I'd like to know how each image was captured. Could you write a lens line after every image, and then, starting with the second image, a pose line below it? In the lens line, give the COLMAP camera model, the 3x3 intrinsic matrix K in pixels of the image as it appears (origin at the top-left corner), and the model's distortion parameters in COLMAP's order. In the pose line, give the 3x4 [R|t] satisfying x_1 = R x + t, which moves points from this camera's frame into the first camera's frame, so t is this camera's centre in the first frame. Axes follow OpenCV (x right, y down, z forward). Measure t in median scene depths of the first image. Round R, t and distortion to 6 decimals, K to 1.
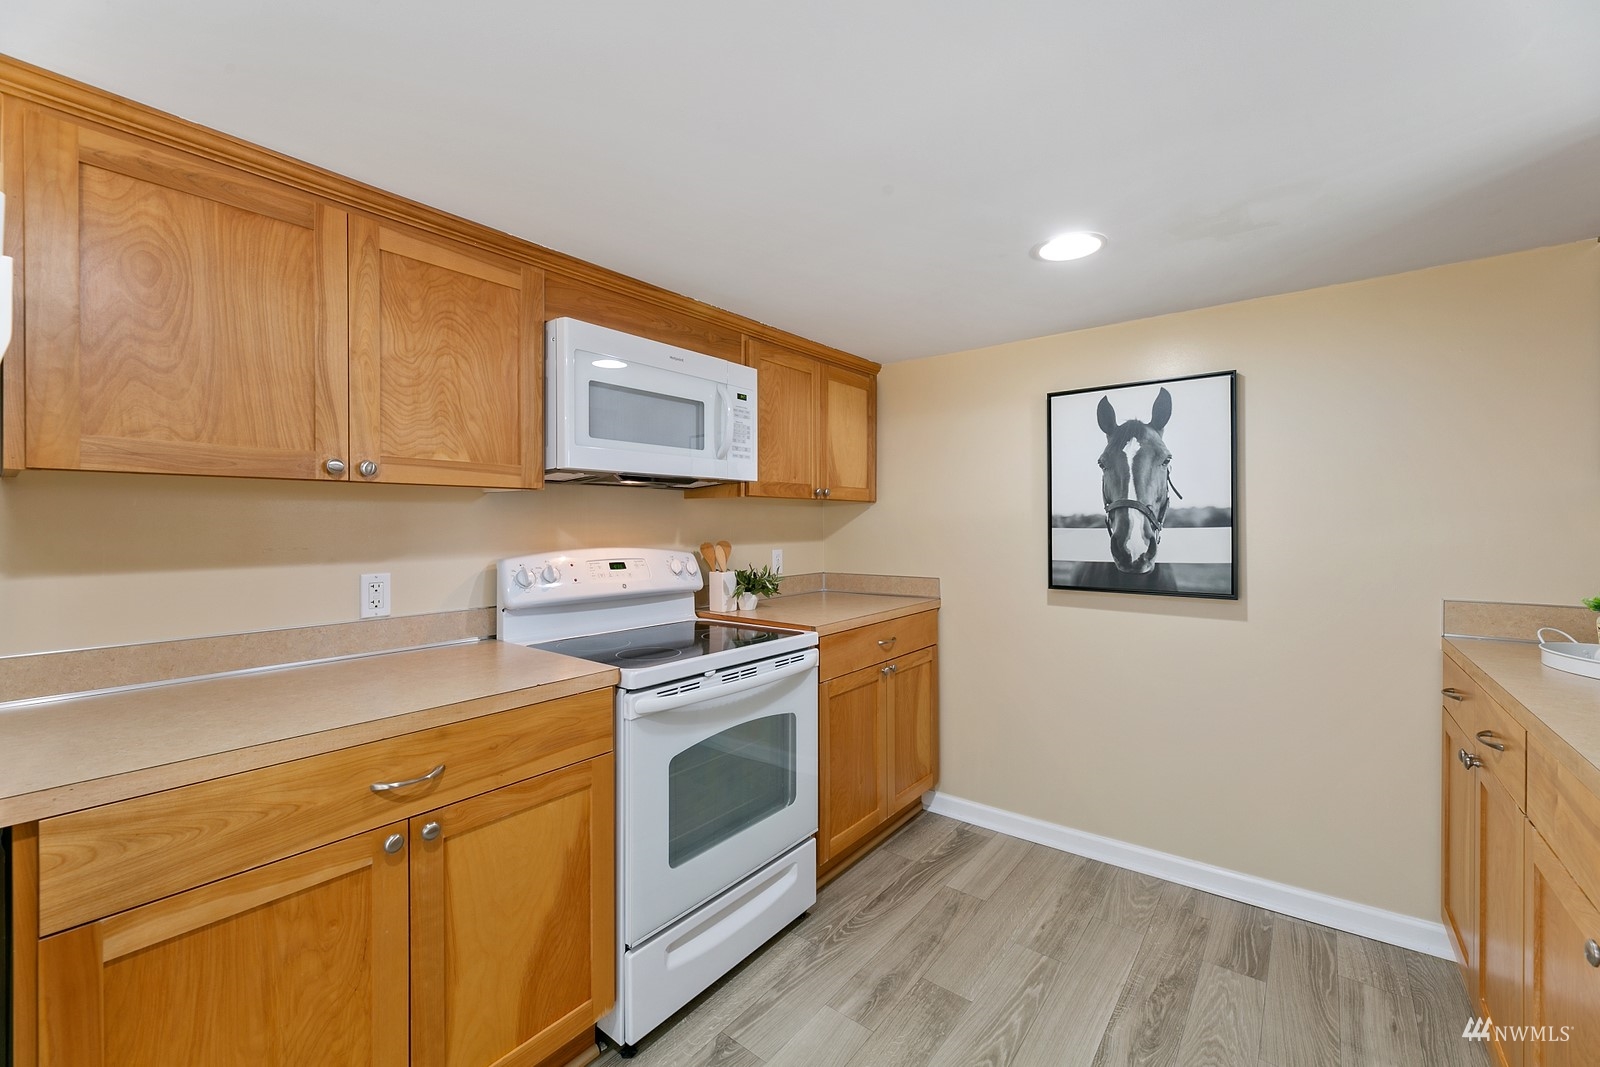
lens RADIAL K [[643.3, 0, 794.4], [0, 643.3, 523.3], [0, 0, 1]] dist [0.001405, 0.000023]
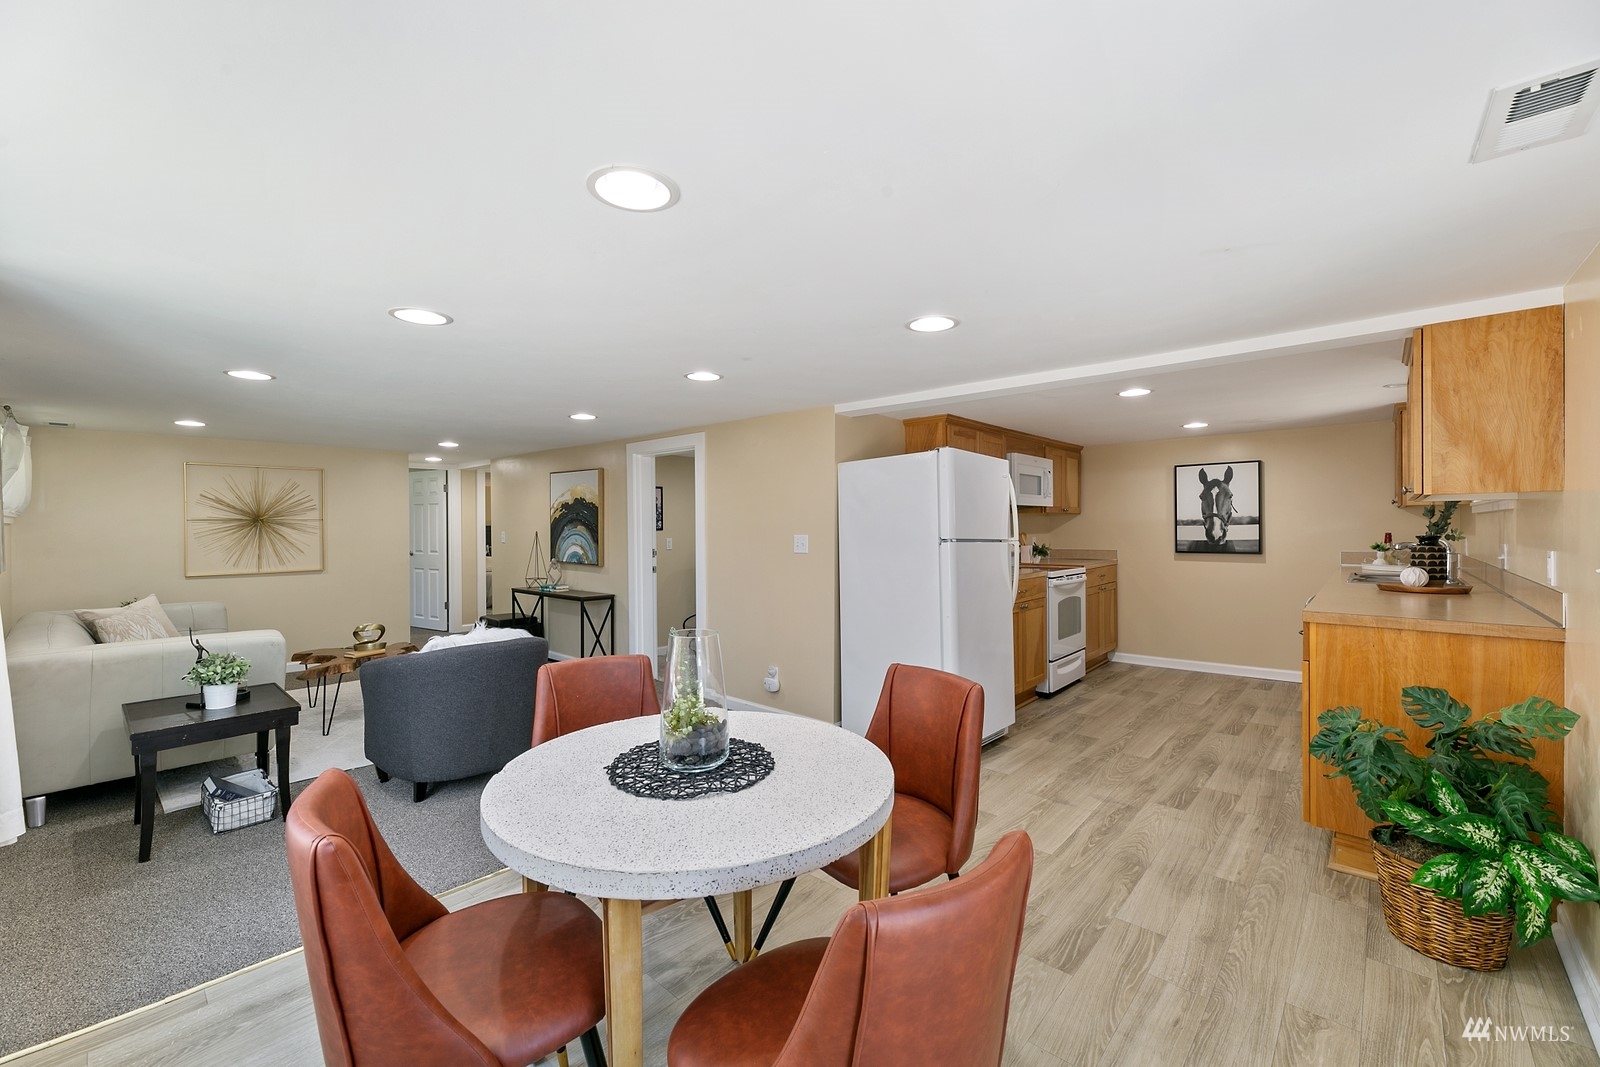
lens RADIAL K [[643.3, 0, 790.9], [0, 643.3, 529.9], [0, 0, 1]] dist [0.001405, 0.000023]
pose [[0.997875, -0.004236, -0.065020, -0.875201], [0.004451, 0.999985, 0.003164, 0.009868], [0.065005, -0.003447, 0.997879, -1.455969]]
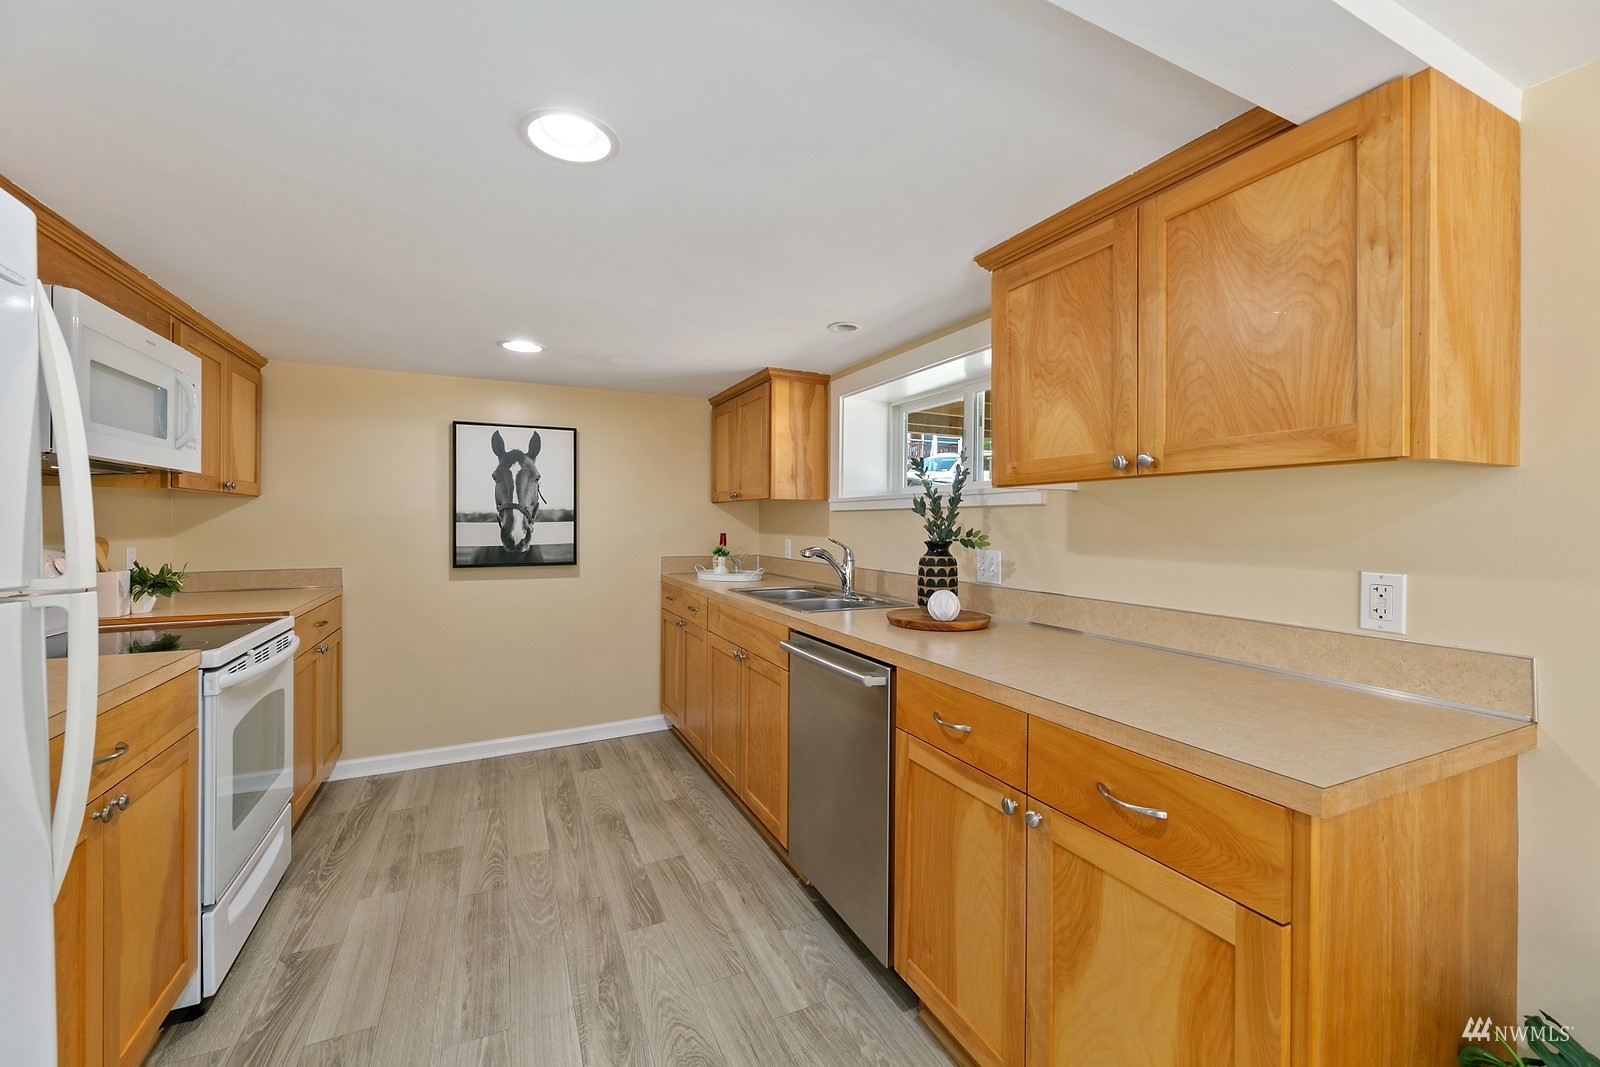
lens RADIAL K [[643.3, 0, 800.2], [0, 643.3, 521.1], [0, 0, 1]] dist [0.001405, 0.000023]
pose [[0.434761, 0.004019, 0.900537, -0.540705], [-0.003487, 0.999990, -0.002779, 0.006769], [-0.900539, -0.001932, 0.434771, -0.244702]]
